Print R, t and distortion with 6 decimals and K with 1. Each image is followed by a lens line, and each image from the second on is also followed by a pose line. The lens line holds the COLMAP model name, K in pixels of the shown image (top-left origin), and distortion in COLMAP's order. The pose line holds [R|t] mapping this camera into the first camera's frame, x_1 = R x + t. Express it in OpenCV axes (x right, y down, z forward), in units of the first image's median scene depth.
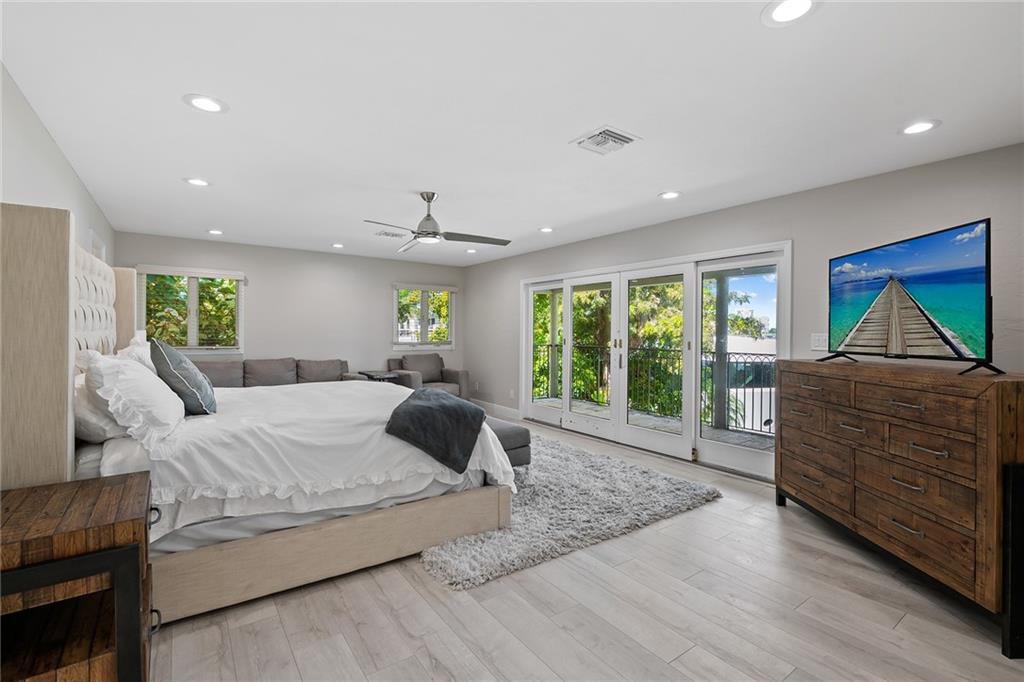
lens RADIAL K [[458.0, 0, 512.7], [0, 458.0, 333.7], [0, 0, 1]] dist [-0.004273, -0.000862]
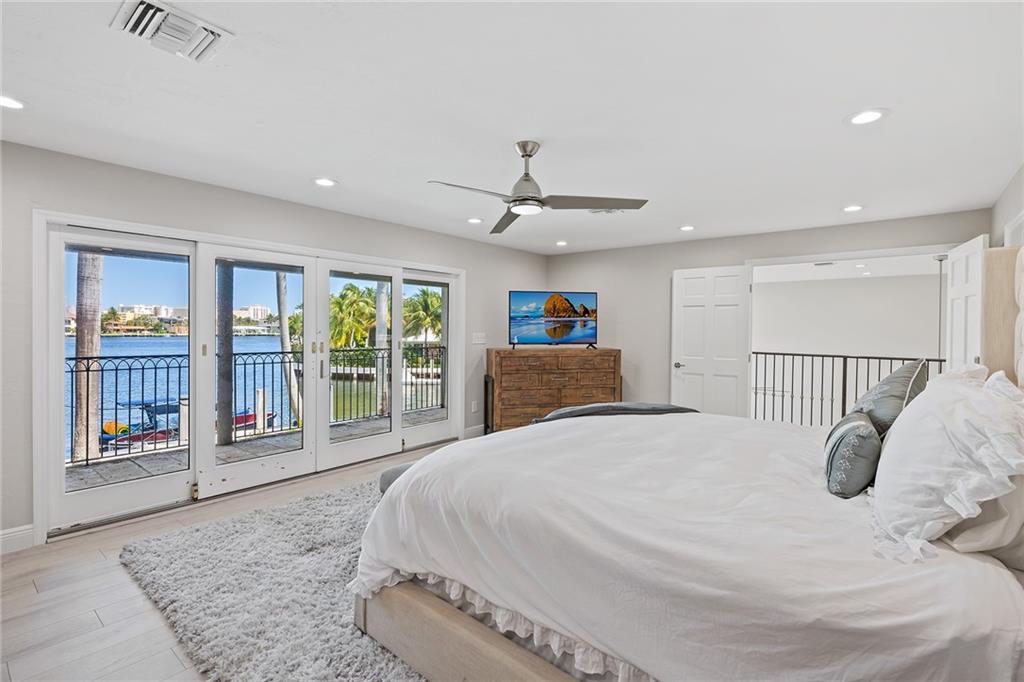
lens RADIAL K [[492.5, 0, 512.0], [0, 492.5, 341.0], [0, 0, 1]] dist [0.000260, -0.018701]
pose [[-0.281291, -0.034751, 0.958993, -1.124757], [-0.008707, 0.999395, 0.033661, -0.036173], [-0.959583, 0.001119, -0.281424, 1.525895]]
